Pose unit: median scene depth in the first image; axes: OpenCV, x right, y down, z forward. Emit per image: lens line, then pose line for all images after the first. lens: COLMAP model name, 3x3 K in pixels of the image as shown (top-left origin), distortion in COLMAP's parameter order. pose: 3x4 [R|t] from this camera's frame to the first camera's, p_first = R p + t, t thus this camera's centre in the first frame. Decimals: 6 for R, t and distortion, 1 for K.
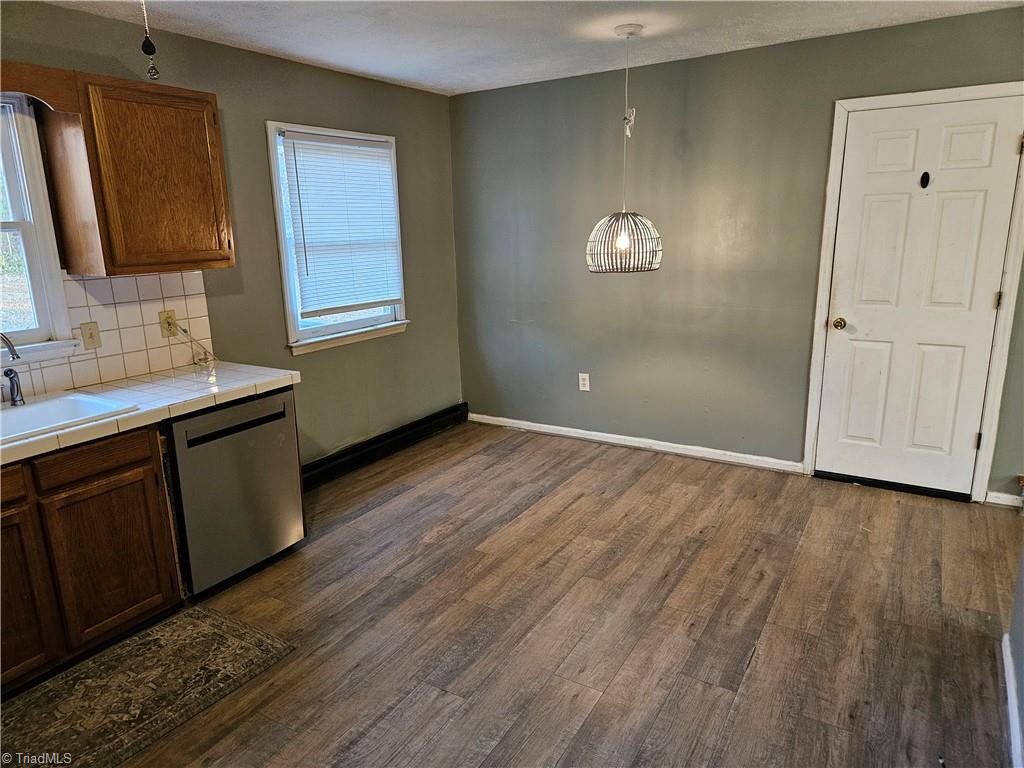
lens RADIAL K [[688.5, 0, 504.8], [0, 688.5, 376.9], [0, 0, 1]] dist [0.062413, -0.009941]
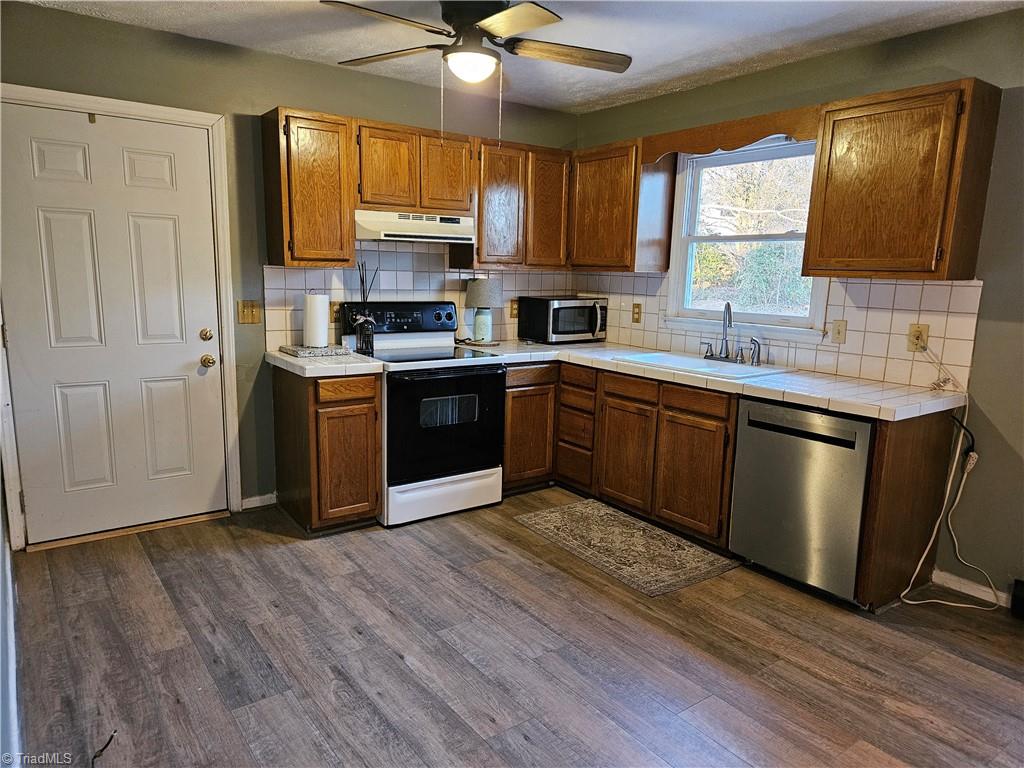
lens RADIAL K [[688.5, 0, 503.5], [0, 688.5, 389.8], [0, 0, 1]] dist [0.062413, -0.009941]
pose [[-0.381351, 0.179165, -0.906902, 0.701205], [-0.220874, 0.934965, 0.277587, -0.175272], [0.897656, 0.306169, -0.316977, 0.956369]]
